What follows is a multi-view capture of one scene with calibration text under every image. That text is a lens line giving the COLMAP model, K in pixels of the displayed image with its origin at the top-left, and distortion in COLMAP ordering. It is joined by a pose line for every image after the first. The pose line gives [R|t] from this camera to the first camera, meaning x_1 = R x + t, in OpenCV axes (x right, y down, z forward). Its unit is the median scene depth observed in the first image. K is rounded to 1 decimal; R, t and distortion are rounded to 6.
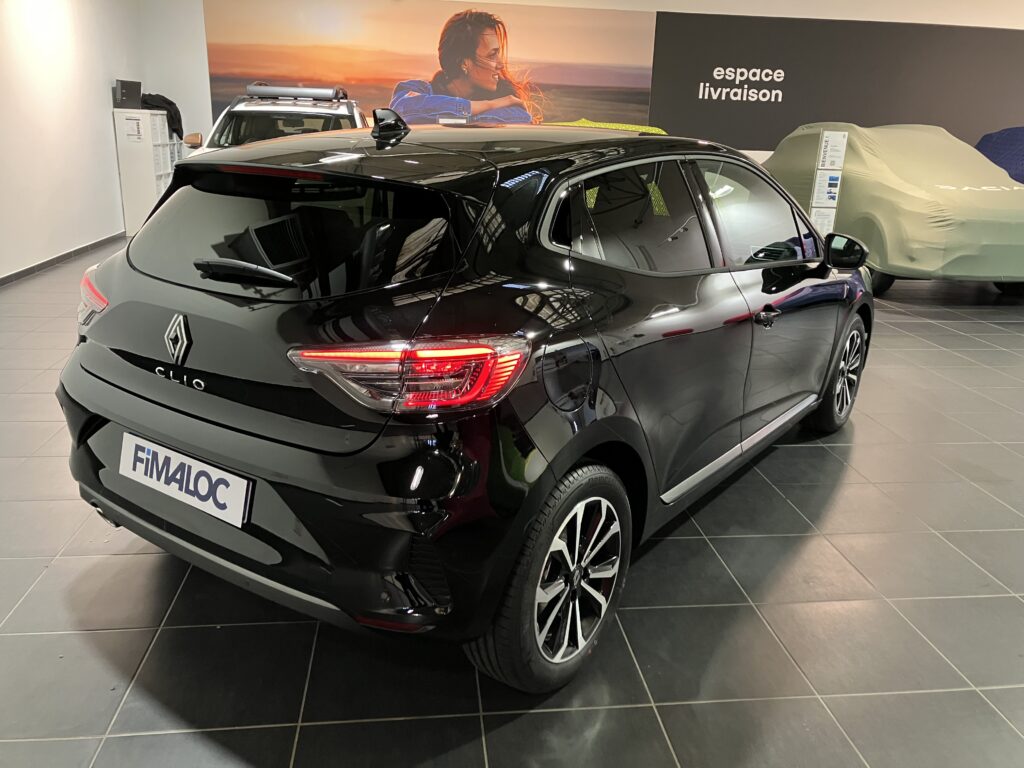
lens RADIAL K [[839.7, 0, 509.2], [0, 839.7, 378.8], [0, 0, 1]] dist [0.052873, -0.010369]
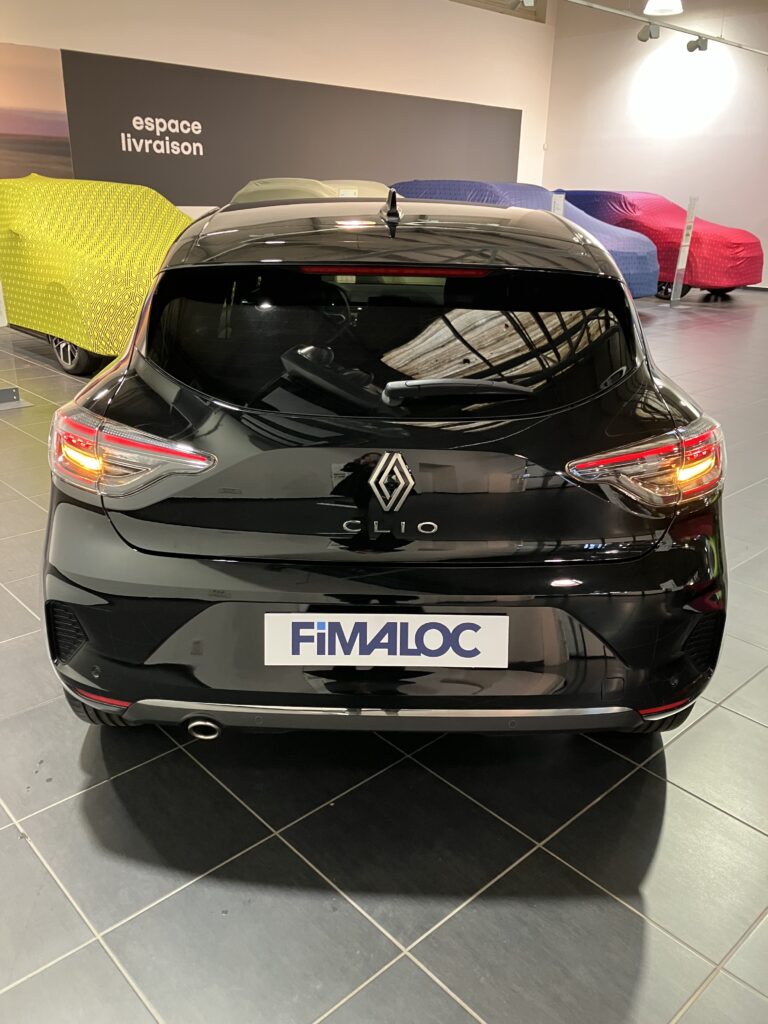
lens RADIAL K [[839.7, 0, 388.7], [0, 839.7, 509.7], [0, 0, 1]] dist [0.052873, -0.010369]
pose [[0.817416, -0.225323, 0.530152, -0.124408], [0.179944, 0.974149, 0.136582, -0.019792], [-0.547222, -0.016247, 0.836830, 0.044458]]
